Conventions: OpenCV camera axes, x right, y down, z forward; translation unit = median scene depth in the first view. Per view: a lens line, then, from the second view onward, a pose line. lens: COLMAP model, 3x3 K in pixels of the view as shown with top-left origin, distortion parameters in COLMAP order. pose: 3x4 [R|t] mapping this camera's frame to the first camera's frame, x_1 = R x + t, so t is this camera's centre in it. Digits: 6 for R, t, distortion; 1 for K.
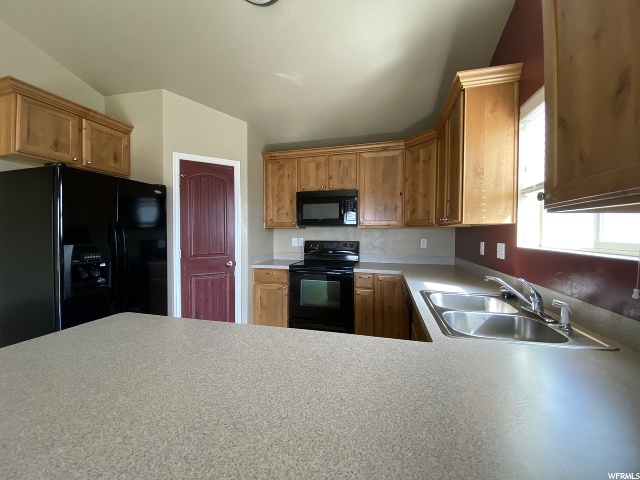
lens RADIAL K [[259.4, 0, 313.9], [0, 259.4, 236.6], [0, 0, 1]] dist [-0.004547, -0.002138]
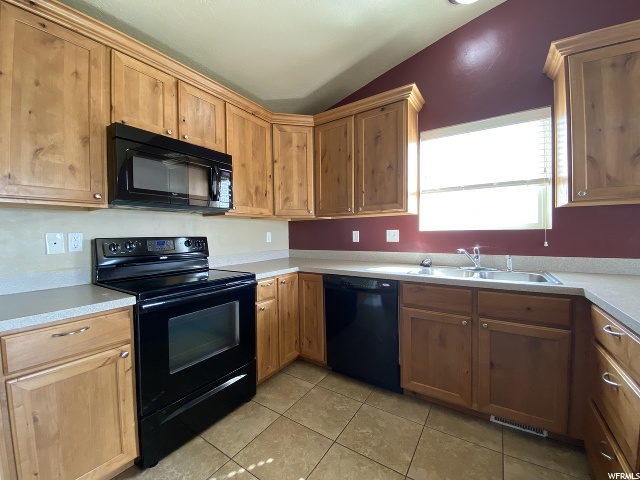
lens RADIAL K [[259.4, 0, 318.6], [0, 259.4, 236.0], [0, 0, 1]] dist [-0.004547, -0.002138]
pose [[0.303715, -0.013641, 0.952665, -0.396865], [0.029981, 0.999539, 0.004754, 0.024102], [-0.952291, 0.027118, 0.303984, 0.586613]]
